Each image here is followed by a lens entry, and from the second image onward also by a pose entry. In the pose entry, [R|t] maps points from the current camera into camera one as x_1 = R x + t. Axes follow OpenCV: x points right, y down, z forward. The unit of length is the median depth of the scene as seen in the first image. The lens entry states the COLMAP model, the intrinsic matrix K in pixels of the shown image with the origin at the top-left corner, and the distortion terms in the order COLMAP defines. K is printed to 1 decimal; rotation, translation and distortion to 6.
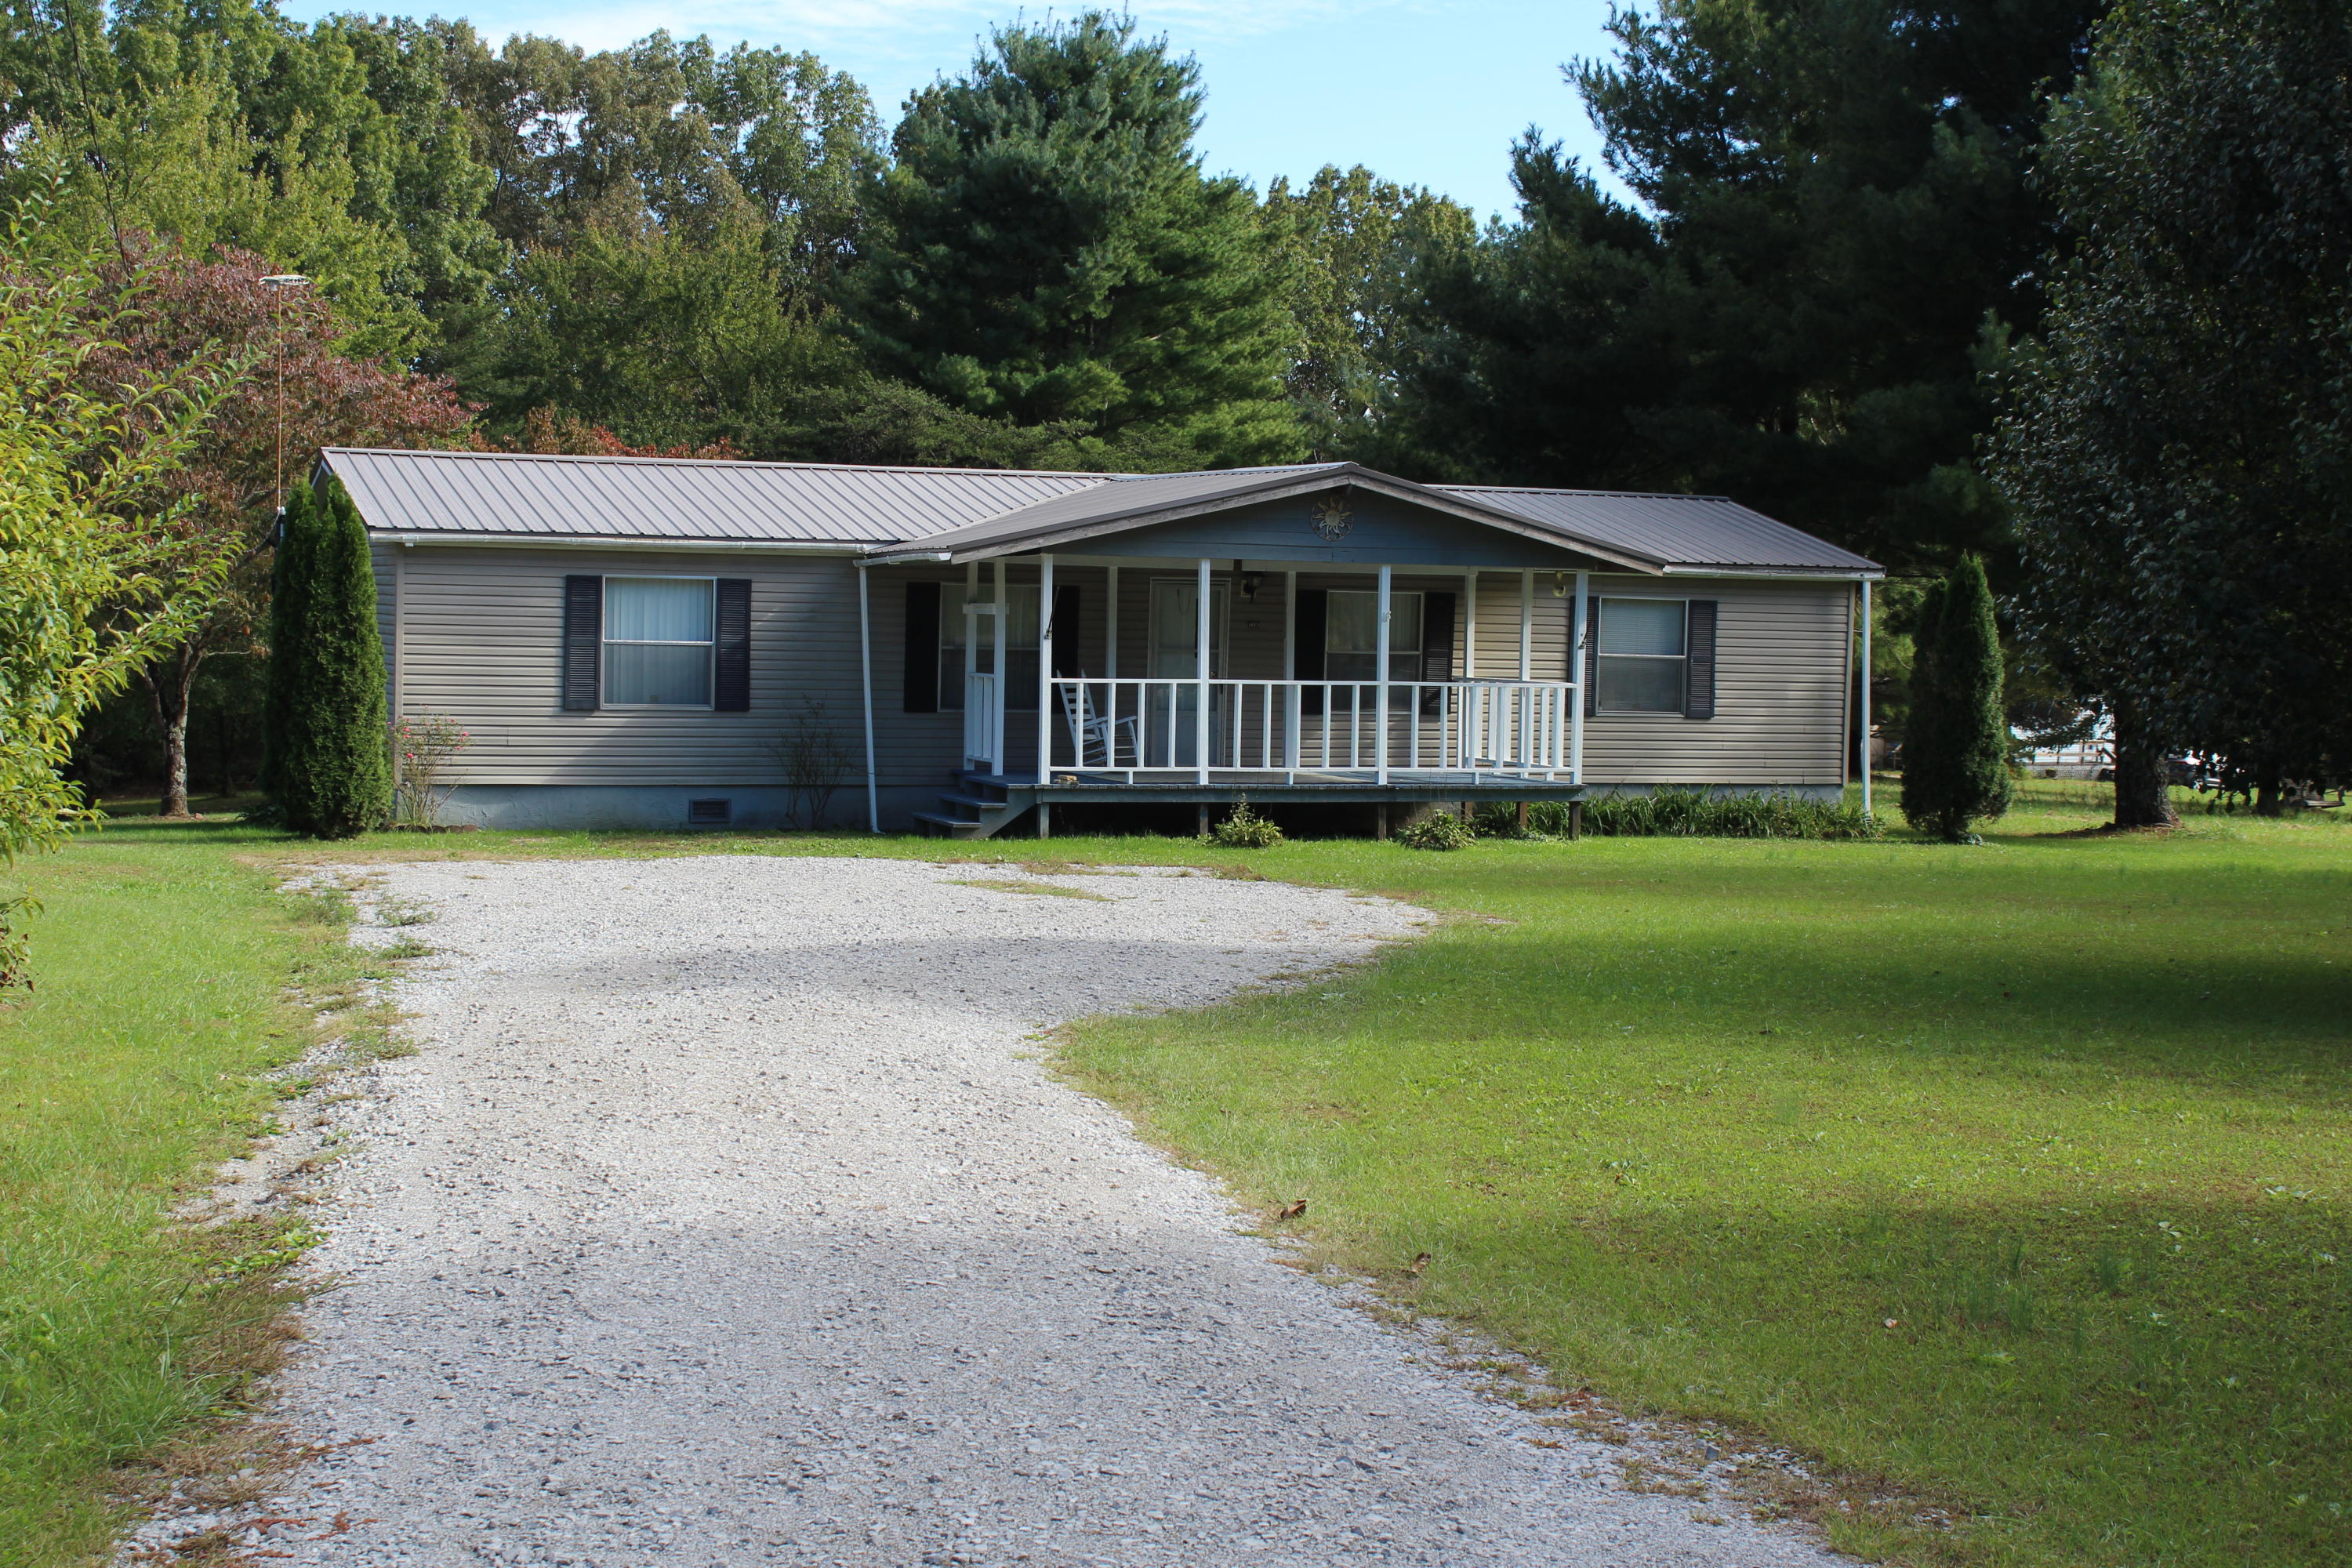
lens RADIAL K [[3269.1, 0, 1176.0], [0, 3269.1, 784.0], [0, 0, 1]] dist [-0.023950, -0.128482]
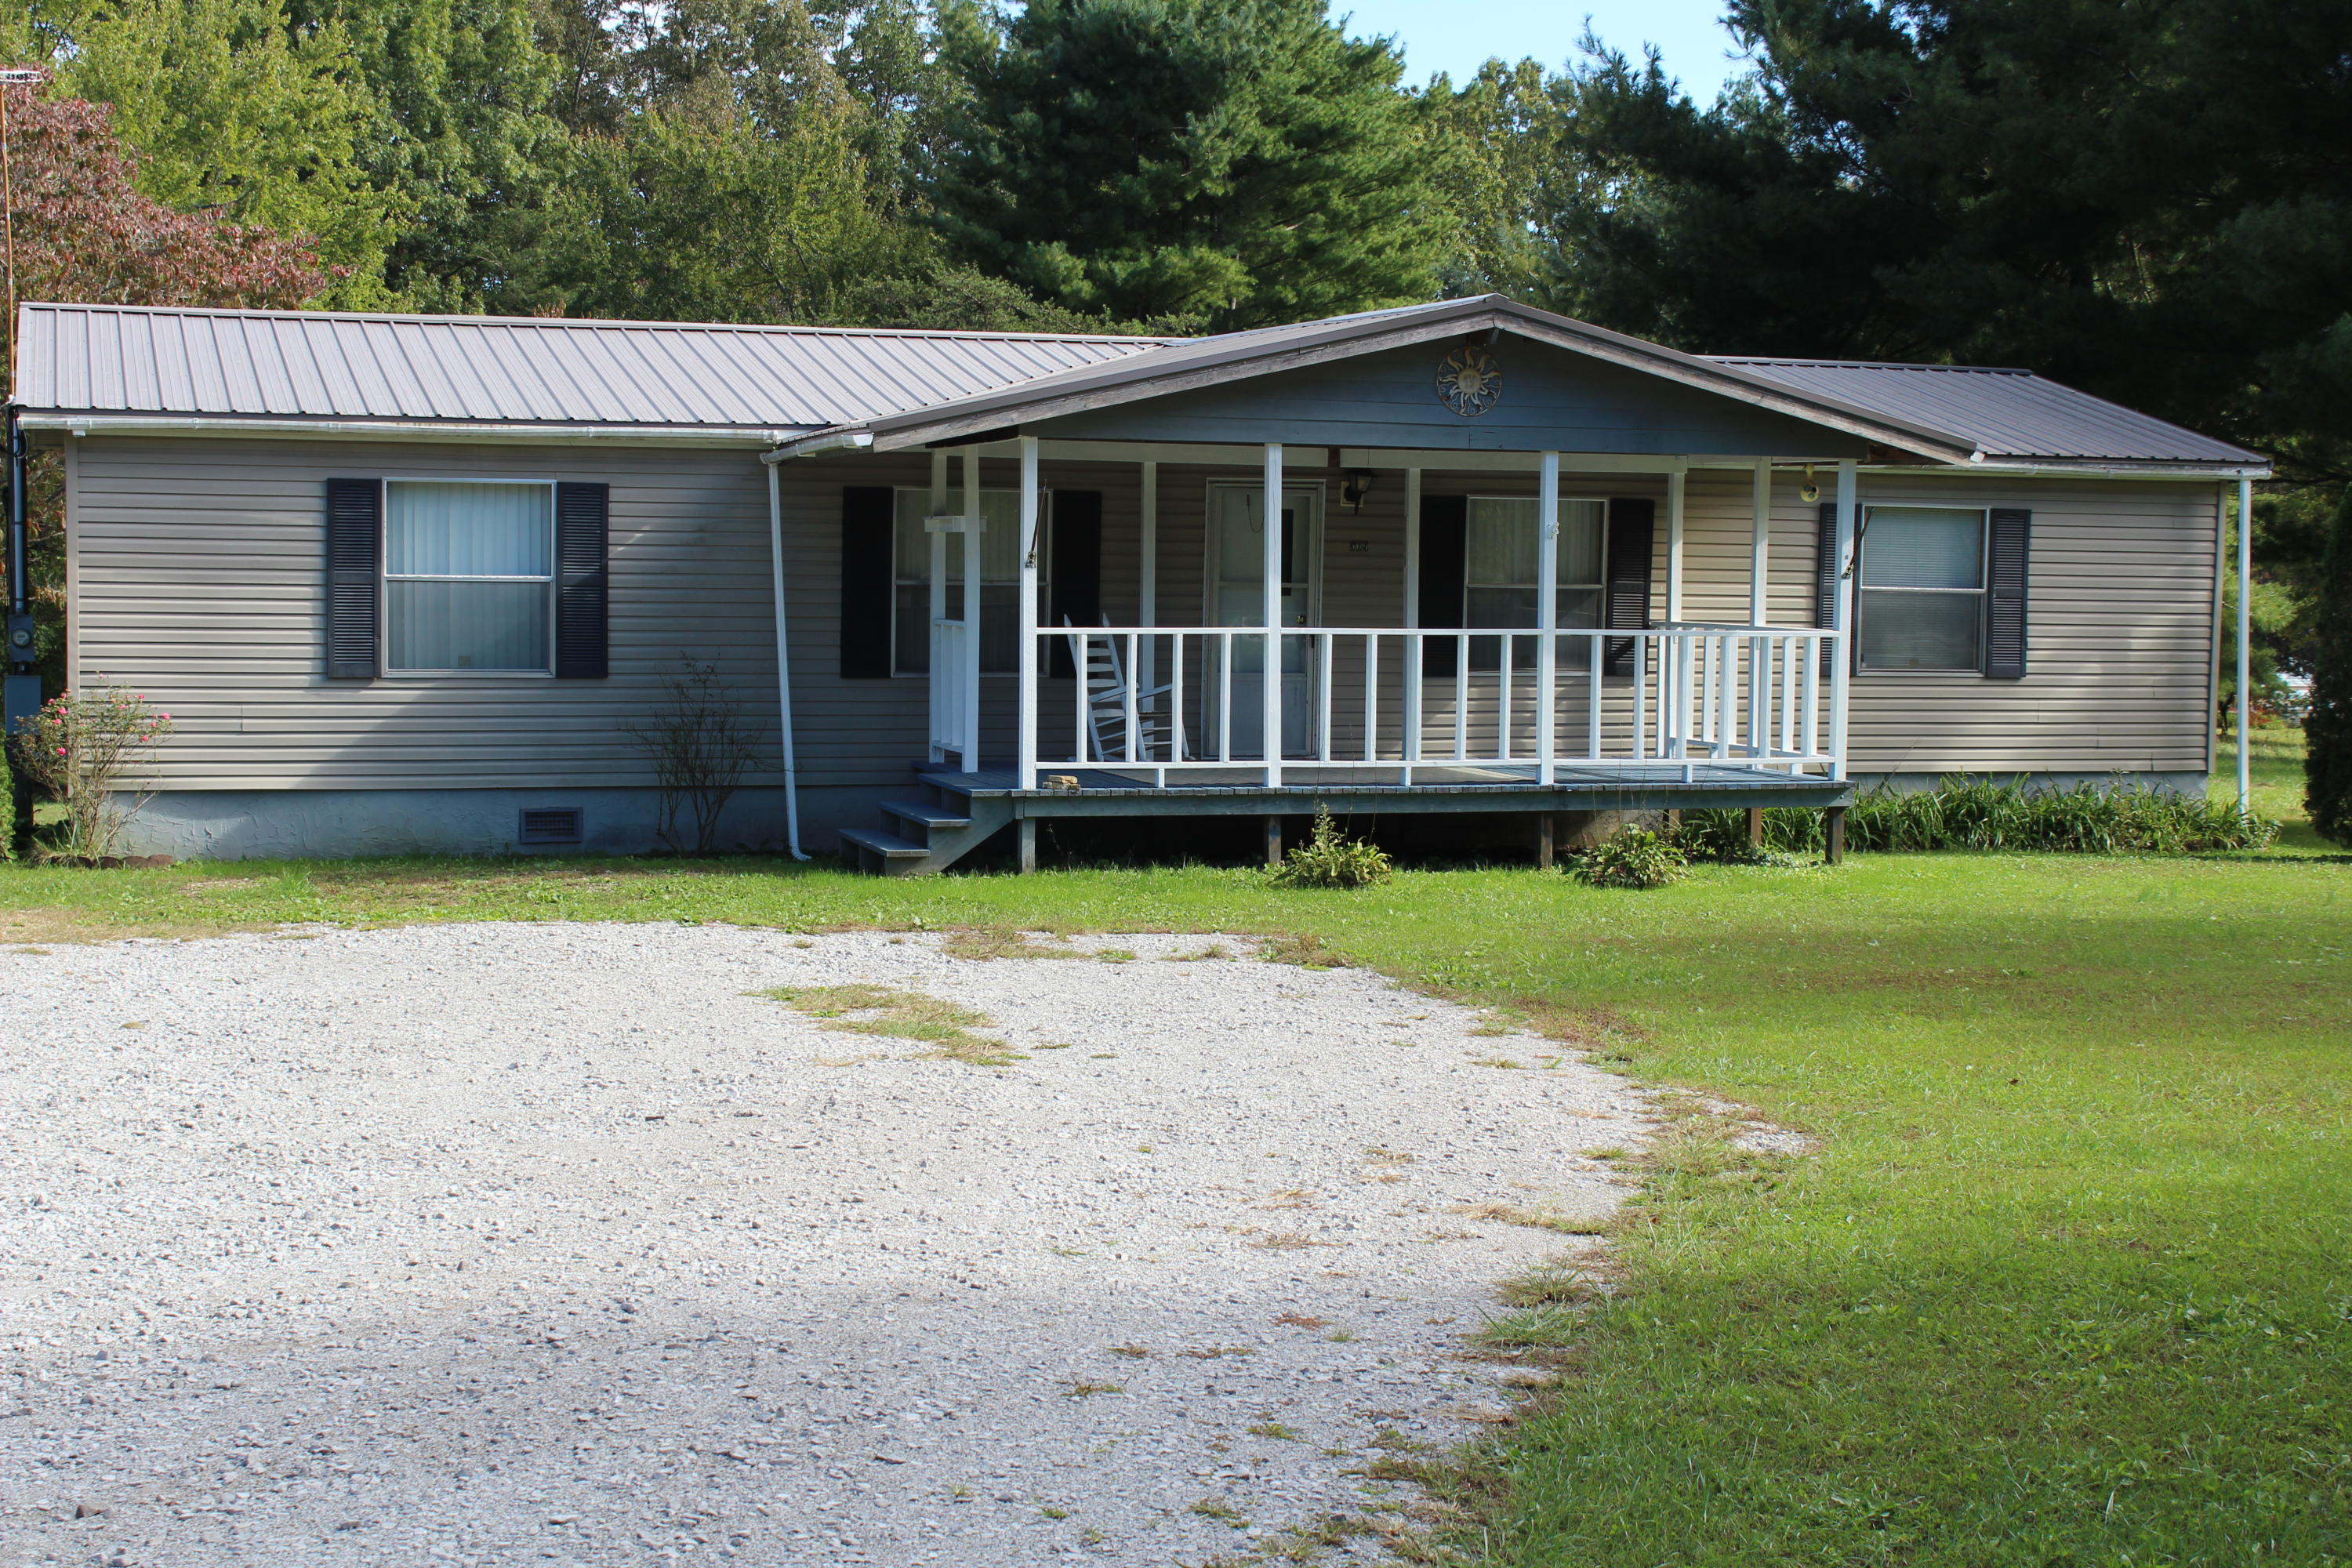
lens RADIAL K [[3269.1, 0, 1176.0], [0, 3269.1, 784.0], [0, 0, 1]] dist [-0.023950, -0.128482]
pose [[0.998554, -0.003062, -0.053676, 0.022565], [0.004029, 0.999831, 0.017912, -0.011621], [0.053612, -0.018102, 0.998398, 0.318681]]
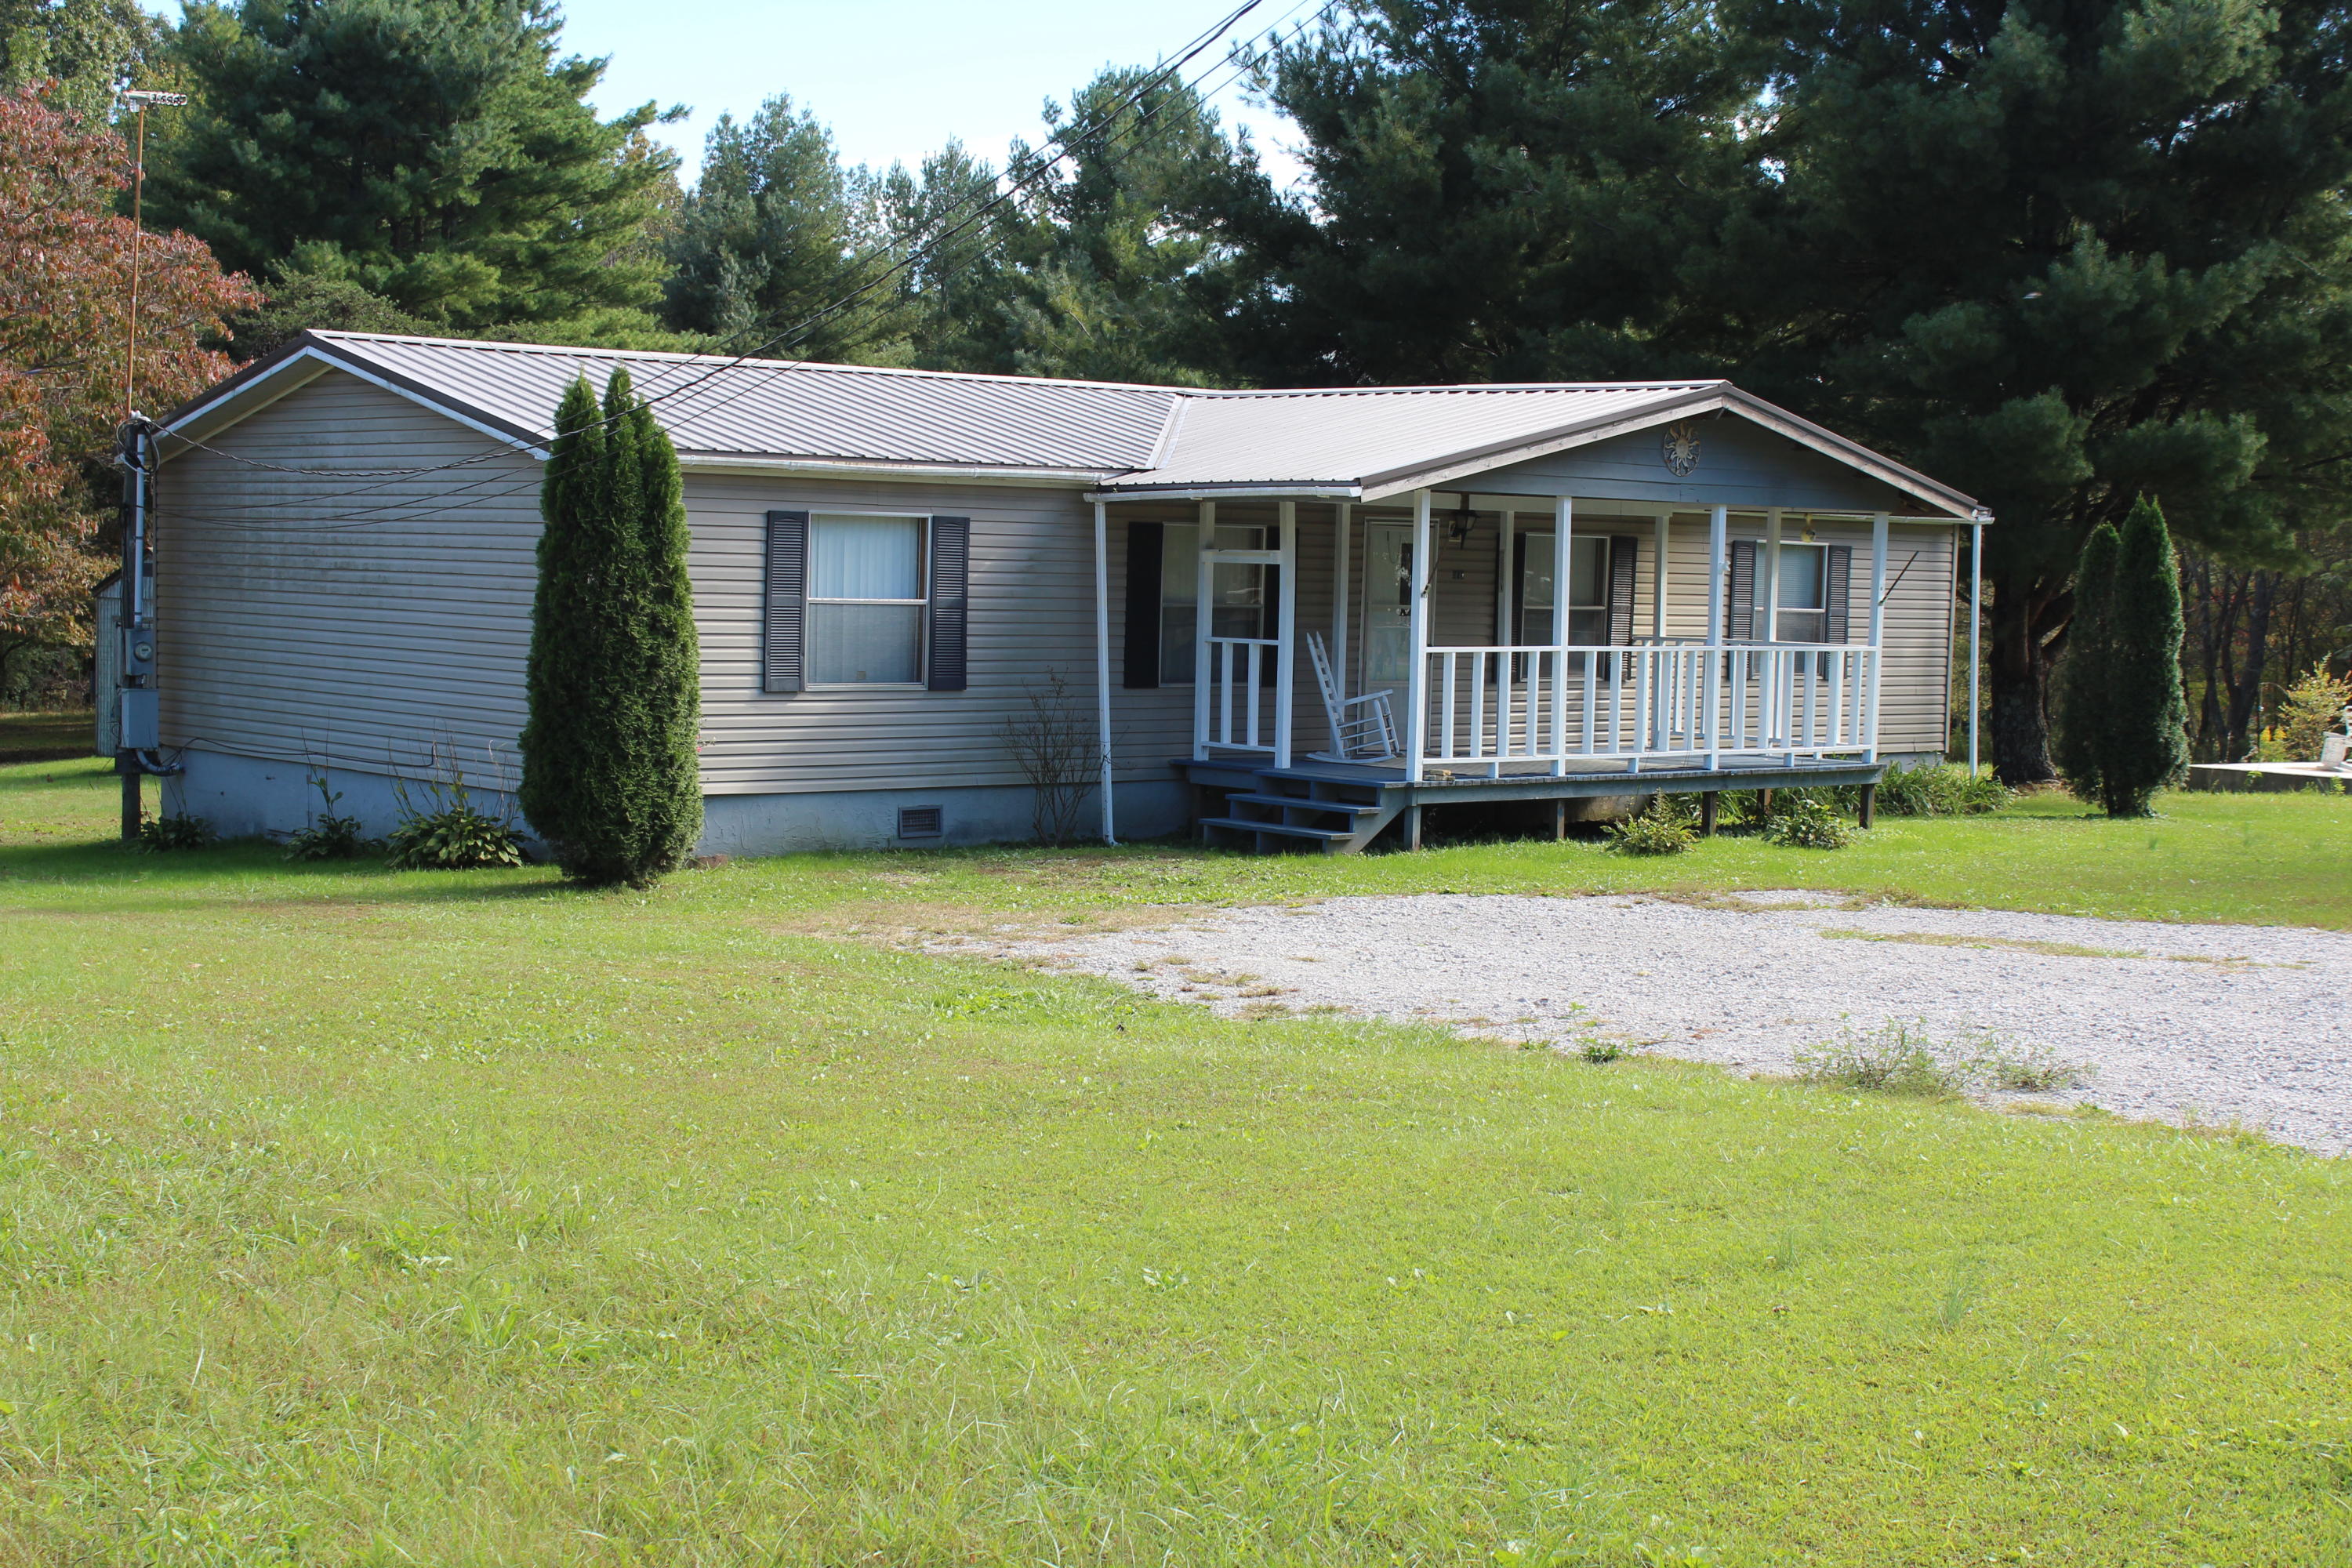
lens RADIAL K [[3269.1, 0, 1176.0], [0, 3269.1, 784.0], [0, 0, 1]] dist [-0.023950, -0.128482]
pose [[0.935697, -0.022303, 0.352100, -0.342235], [0.014212, 0.999573, 0.025547, -0.018545], [-0.352519, -0.018901, 0.935614, 0.258102]]
